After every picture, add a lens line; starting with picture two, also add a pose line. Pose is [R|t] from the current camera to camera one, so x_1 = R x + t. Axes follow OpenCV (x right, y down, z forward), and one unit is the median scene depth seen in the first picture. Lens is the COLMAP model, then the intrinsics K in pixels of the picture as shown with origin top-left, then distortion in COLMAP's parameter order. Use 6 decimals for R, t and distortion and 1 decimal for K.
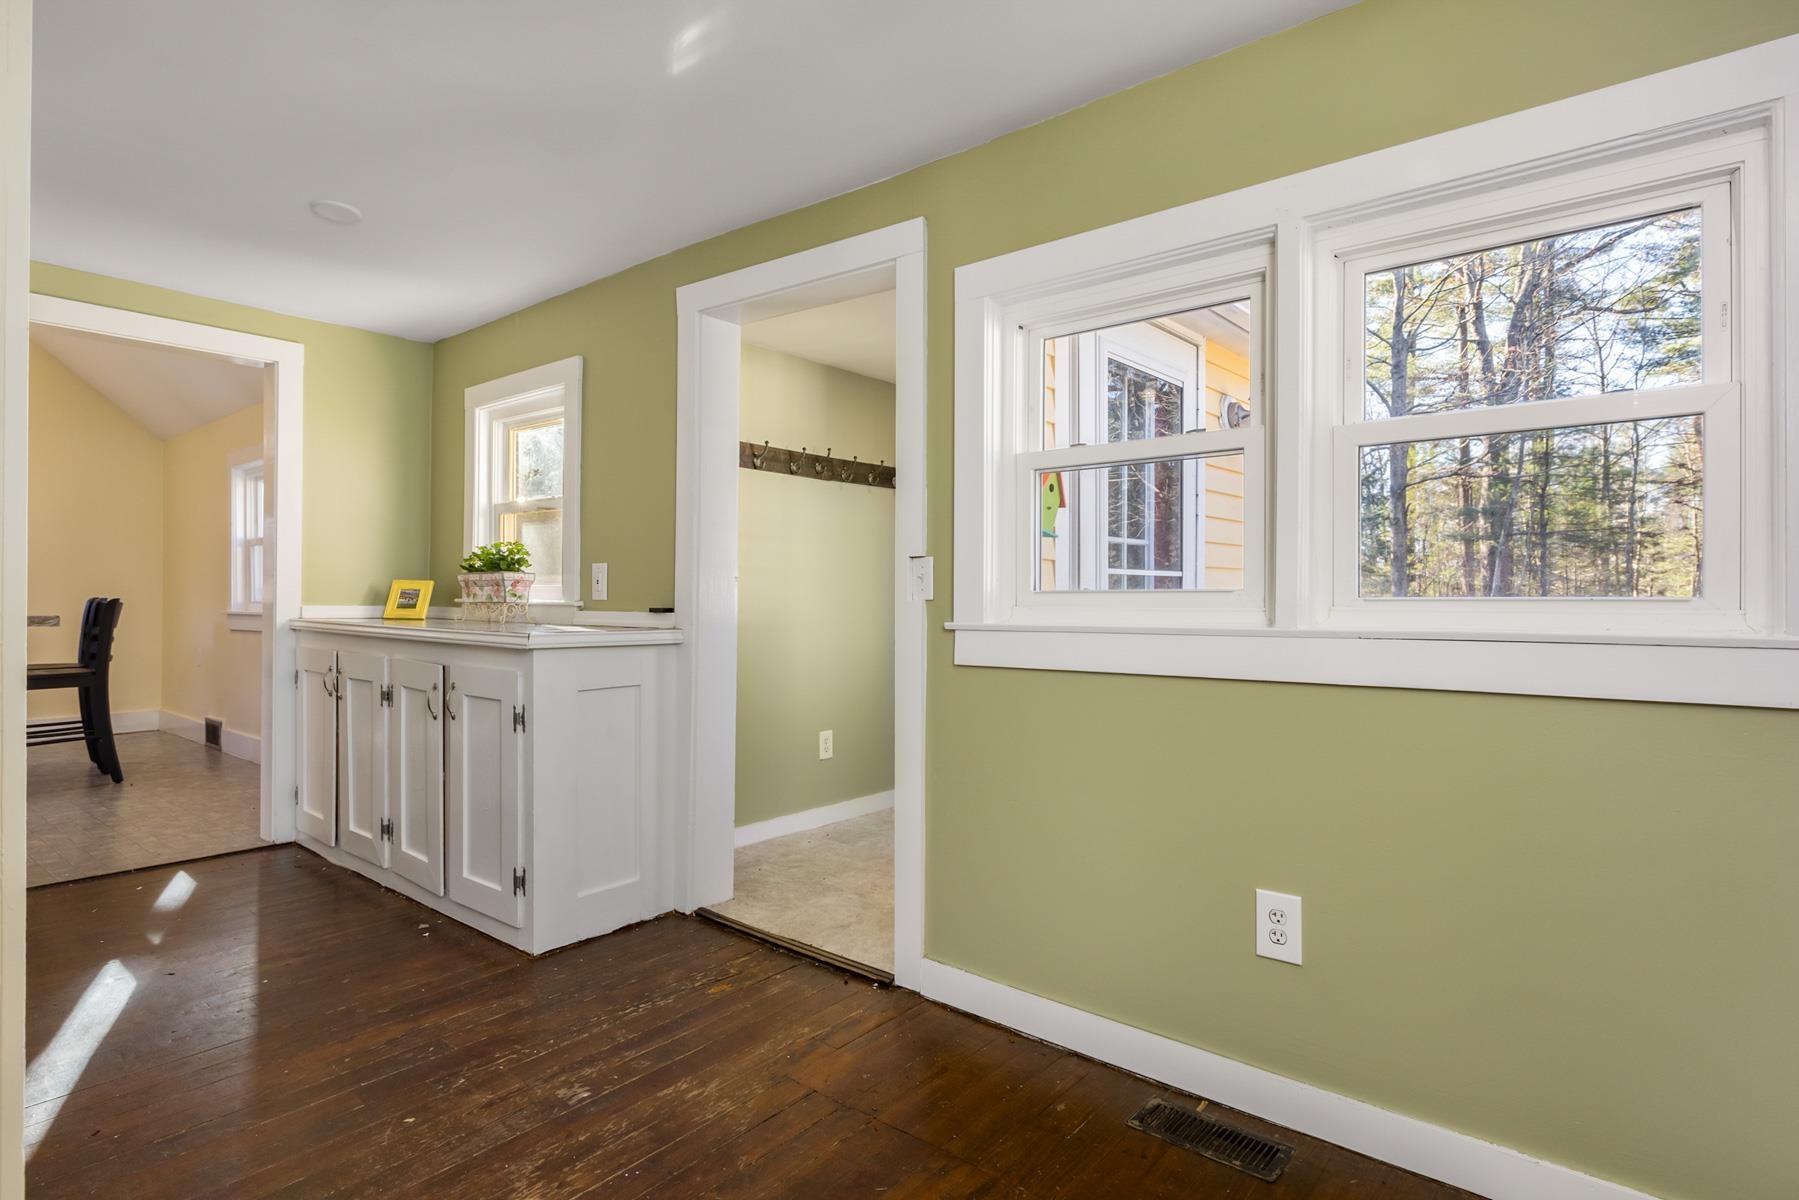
lens RADIAL K [[930.5, 0, 895.8], [0, 930.5, 599.5], [0, 0, 1]] dist [0.003549, 0.002823]
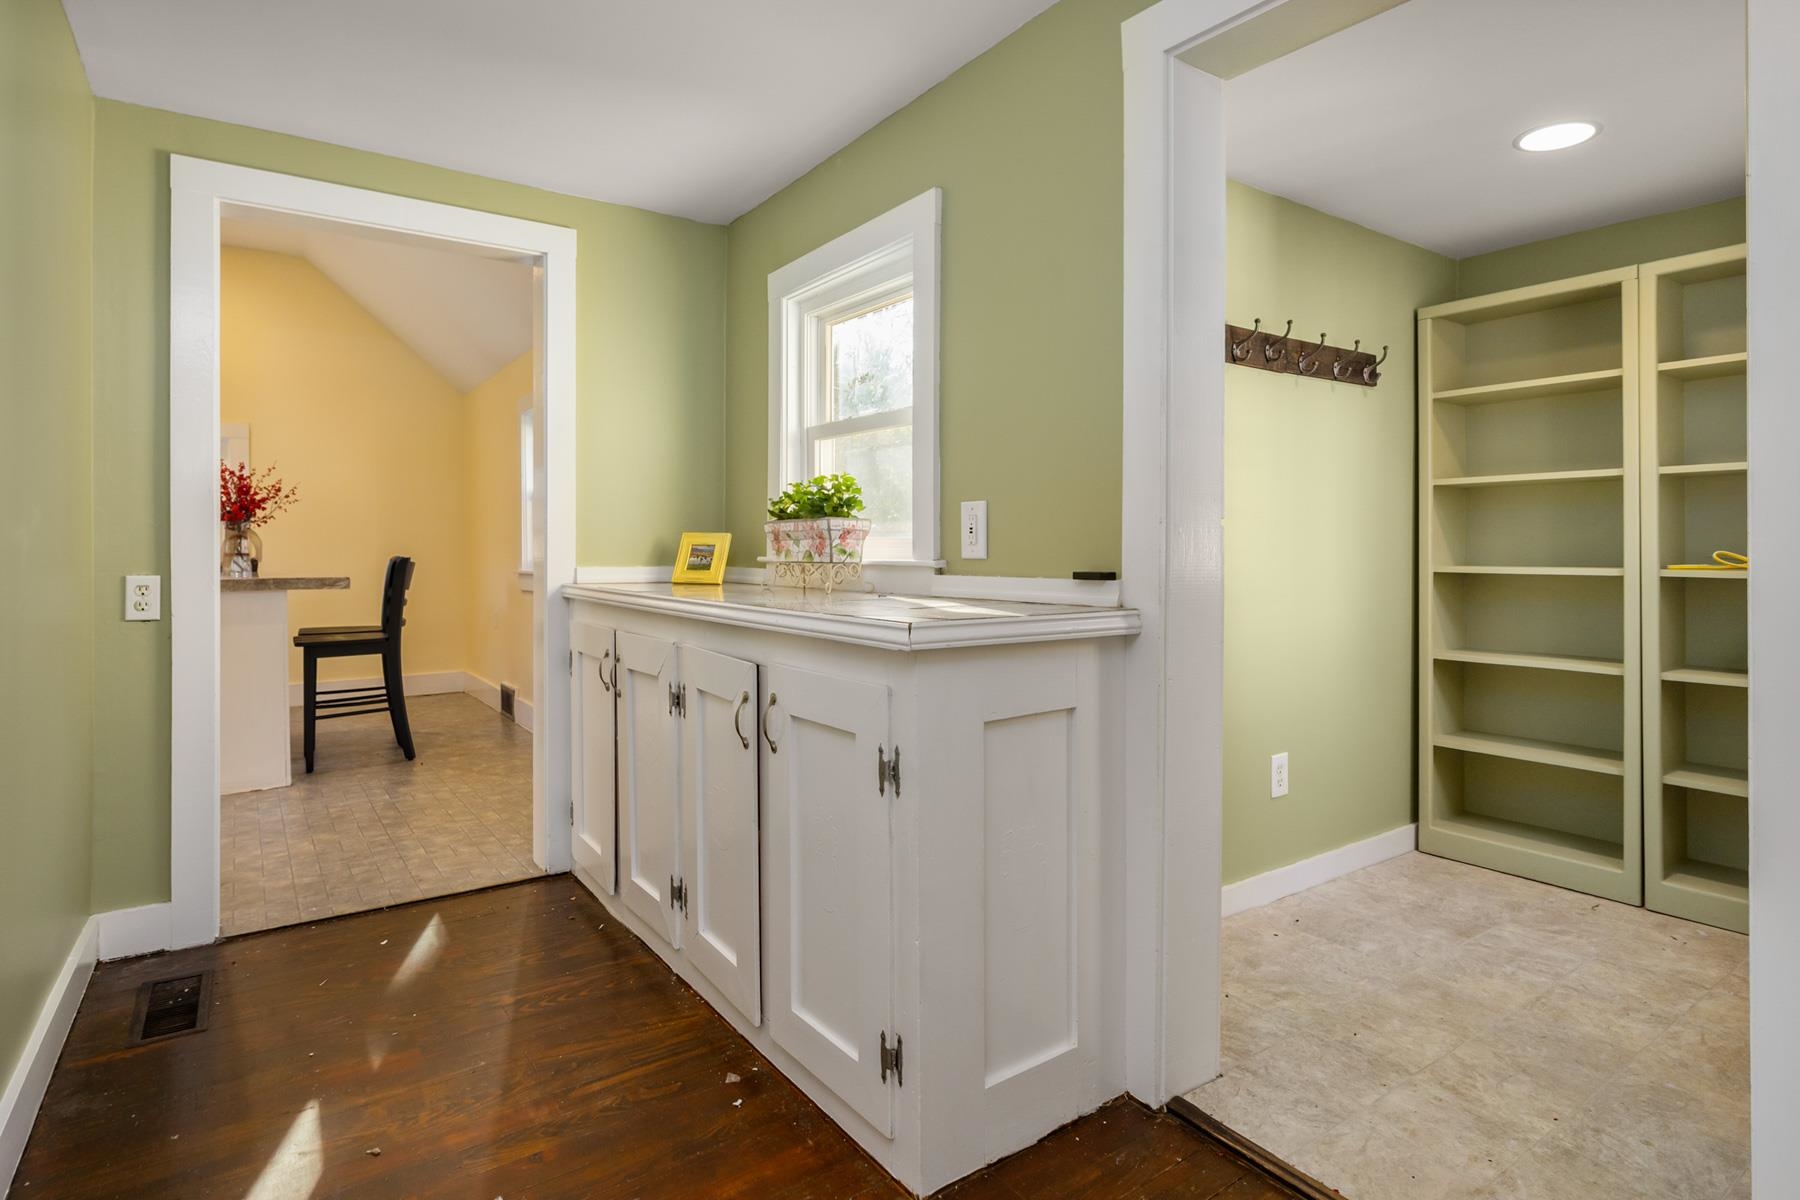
lens RADIAL K [[931.1, 0, 900.1], [0, 931.1, 548.0], [0, 0, 1]] dist [0.003549, 0.002823]
pose [[0.966106, -0.008586, -0.258001, -0.192213], [0.007720, 0.999961, -0.004372, -0.004104], [0.258029, 0.002232, 0.966135, 0.348306]]
